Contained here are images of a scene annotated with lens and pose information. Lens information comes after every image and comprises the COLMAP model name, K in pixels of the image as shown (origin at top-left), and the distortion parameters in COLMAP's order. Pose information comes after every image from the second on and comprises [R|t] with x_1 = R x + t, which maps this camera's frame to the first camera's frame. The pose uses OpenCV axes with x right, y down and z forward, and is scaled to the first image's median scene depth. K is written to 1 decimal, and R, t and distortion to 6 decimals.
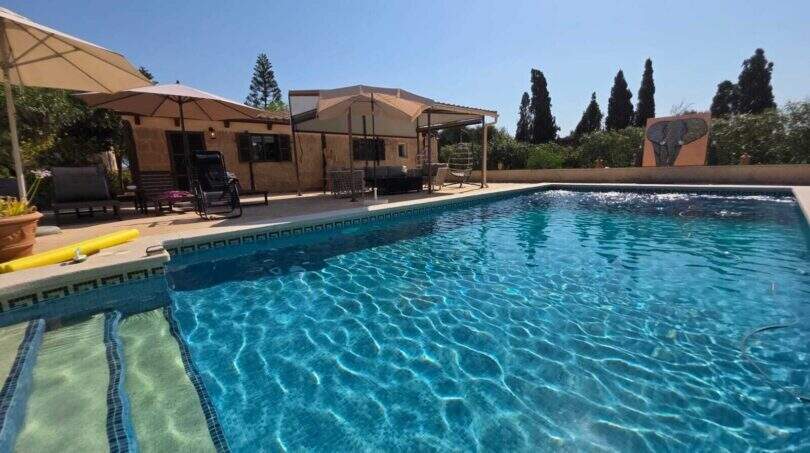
lens RADIAL K [[327.7, 0, 405.0], [0, 327.7, 226.5], [0, 0, 1]] dist [0.000367, 0.000127]
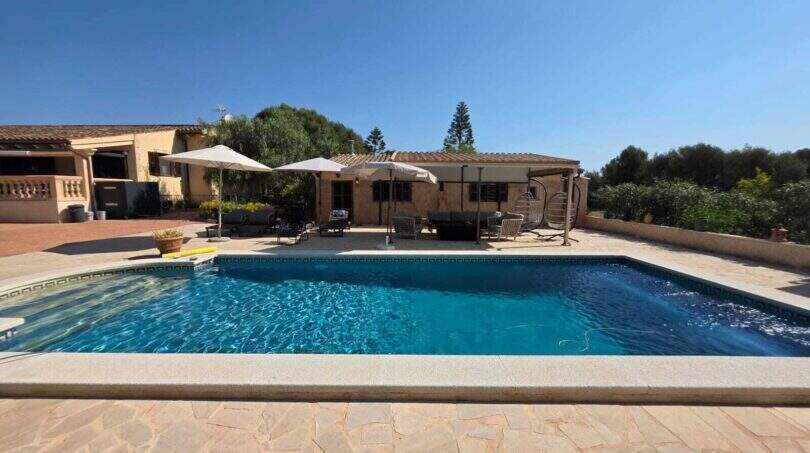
lens RADIAL K [[327.7, 0, 405.0], [0, 327.7, 226.5], [0, 0, 1]] dist [0.000367, 0.000127]
pose [[0.735481, 0.113158, -0.668029, 0.267072], [-0.150455, 0.988615, 0.001816, -0.055538], [0.660629, 0.099172, 0.744133, 0.031785]]
